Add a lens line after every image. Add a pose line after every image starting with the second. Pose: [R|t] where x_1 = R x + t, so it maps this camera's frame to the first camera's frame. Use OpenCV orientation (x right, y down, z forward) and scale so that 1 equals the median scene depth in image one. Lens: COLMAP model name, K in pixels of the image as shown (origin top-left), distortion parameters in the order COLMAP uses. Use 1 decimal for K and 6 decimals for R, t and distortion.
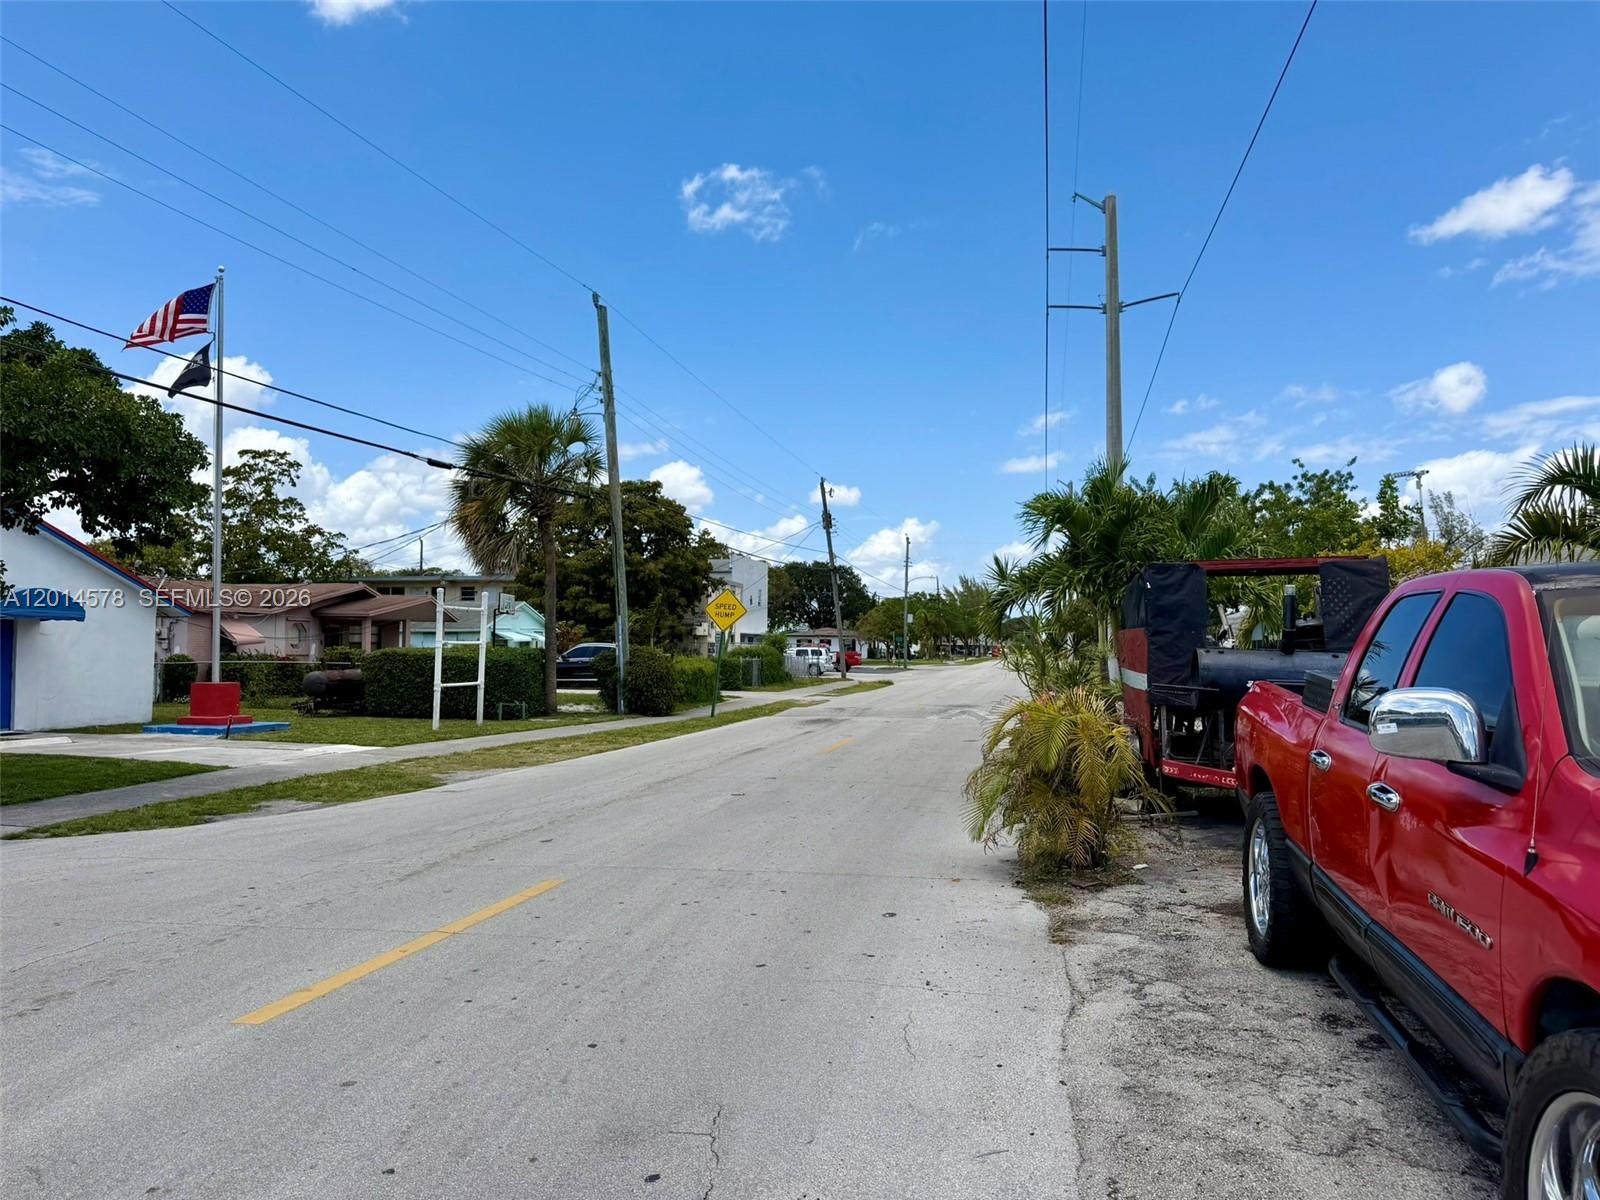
lens RADIAL K [[1115.8, 0, 805.6], [0, 1115.8, 588.5], [0, 0, 1]] dist [0.081548, -0.117305]
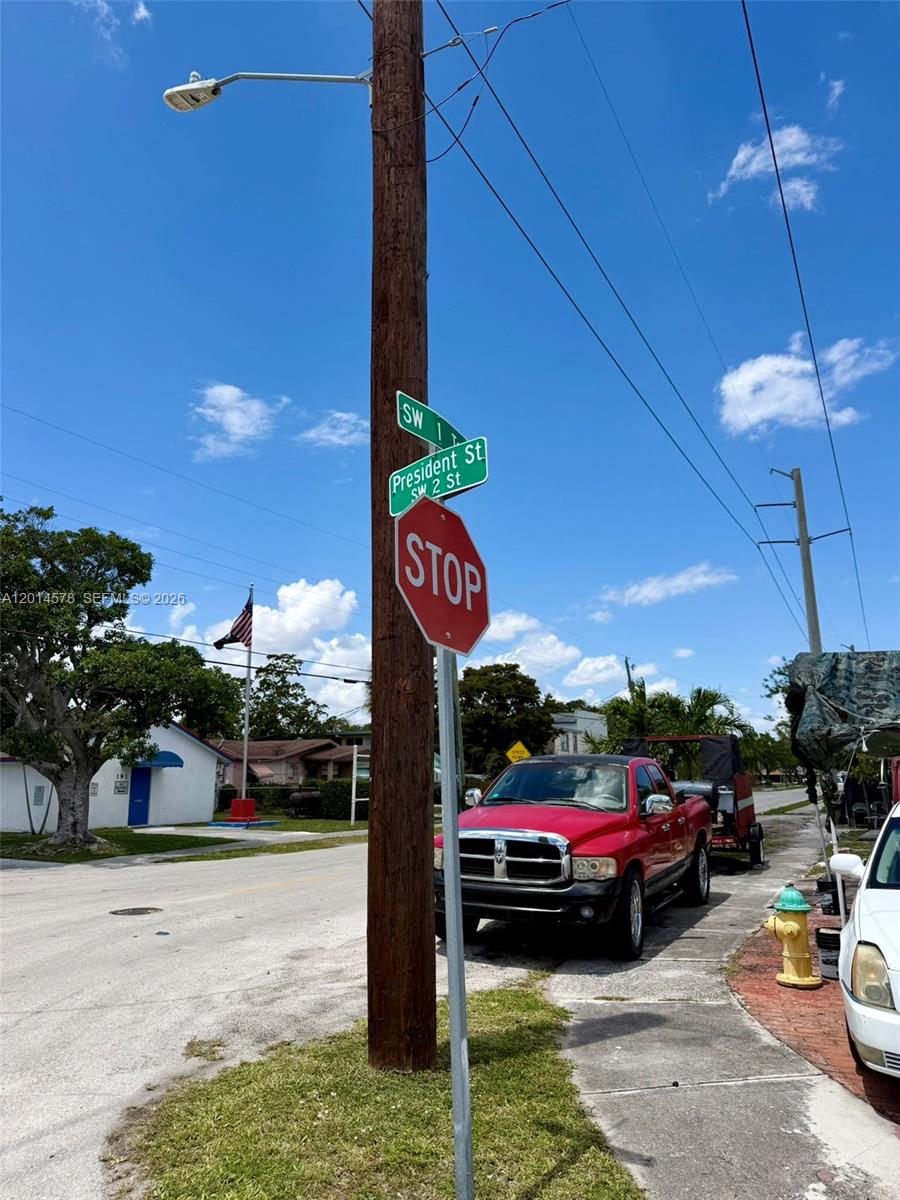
lens RADIAL K [[817.6, 0, 450.0], [0, 817.6, 600.0], [0, 0, 1]] dist [0.166803, -0.276996]
pose [[0.967610, -0.059903, -0.245241, 0.145239], [0.020535, 0.986897, -0.160039, -0.013363], [0.251615, 0.149819, 0.956161, -0.244958]]
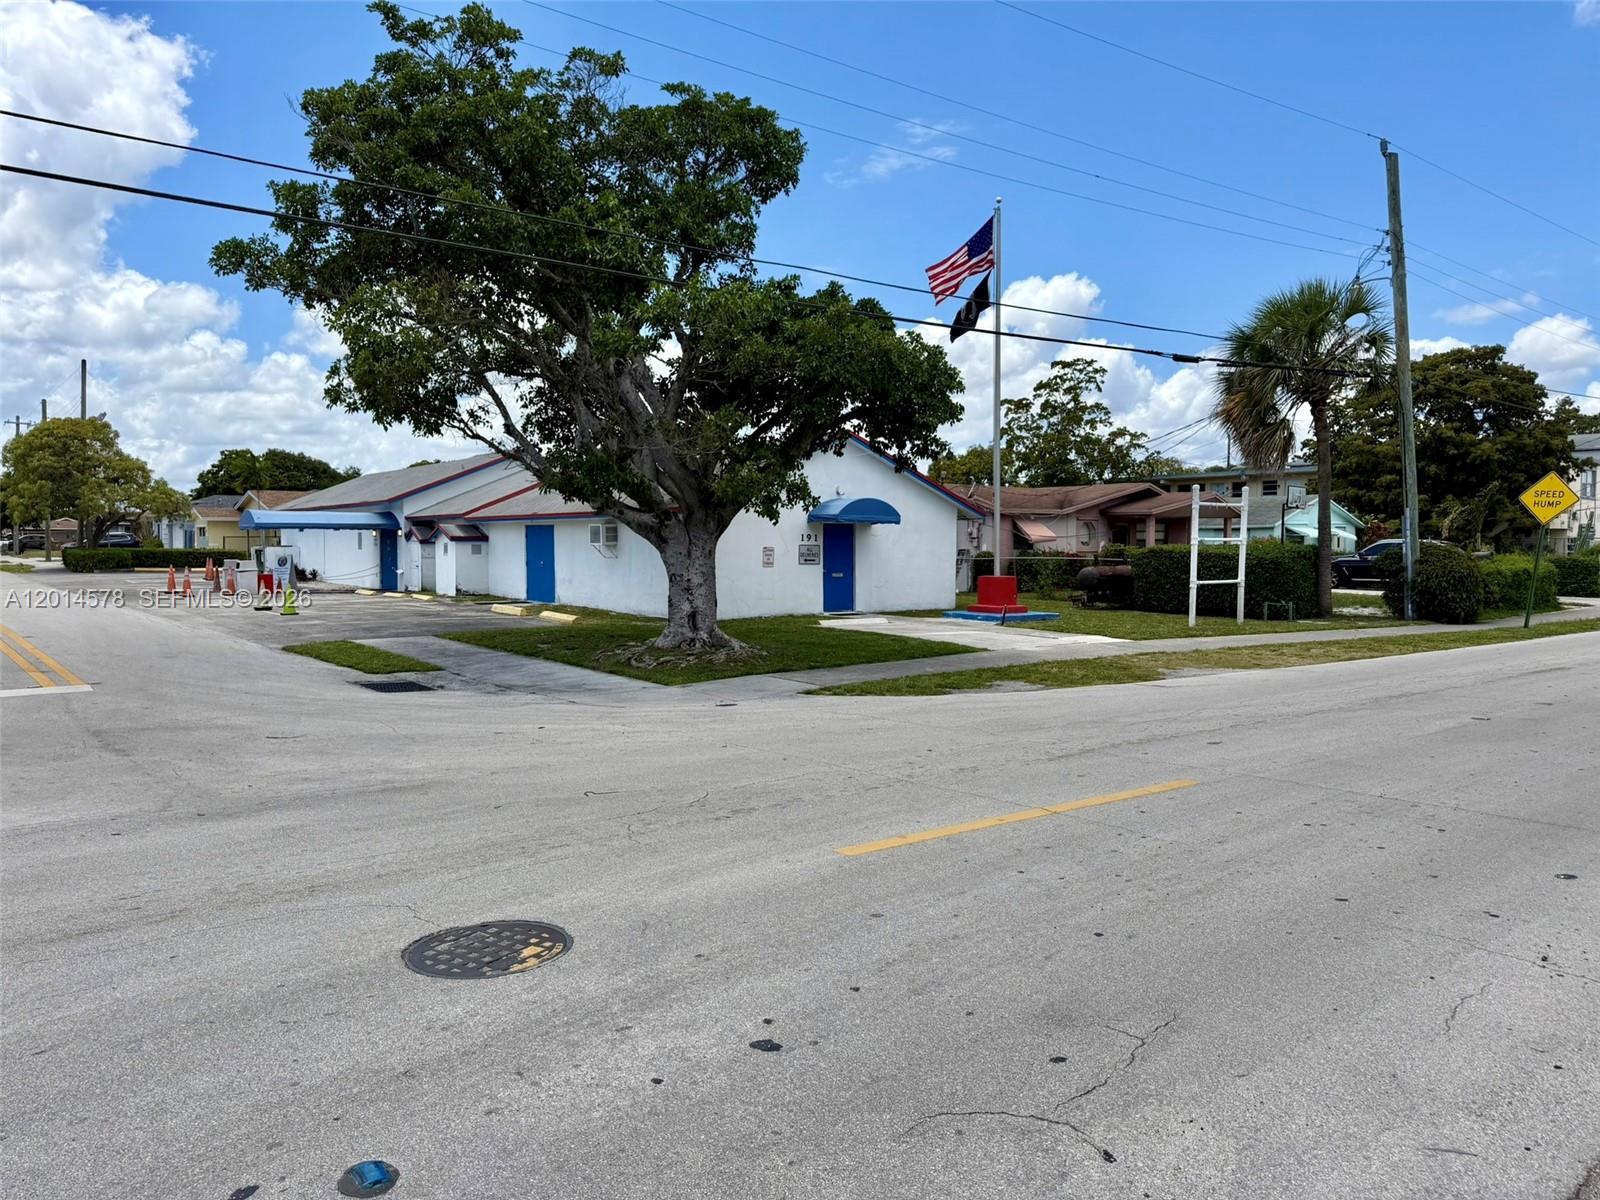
lens RADIAL K [[1115.8, 0, 805.6], [0, 1115.8, 588.5], [0, 0, 1]] dist [0.081548, -0.117305]
pose [[0.766983, 0.022212, -0.641283, 0.042625], [0.036618, 0.996257, 0.078303, 0.000323], [0.640621, -0.083540, 0.763299, 0.012134]]
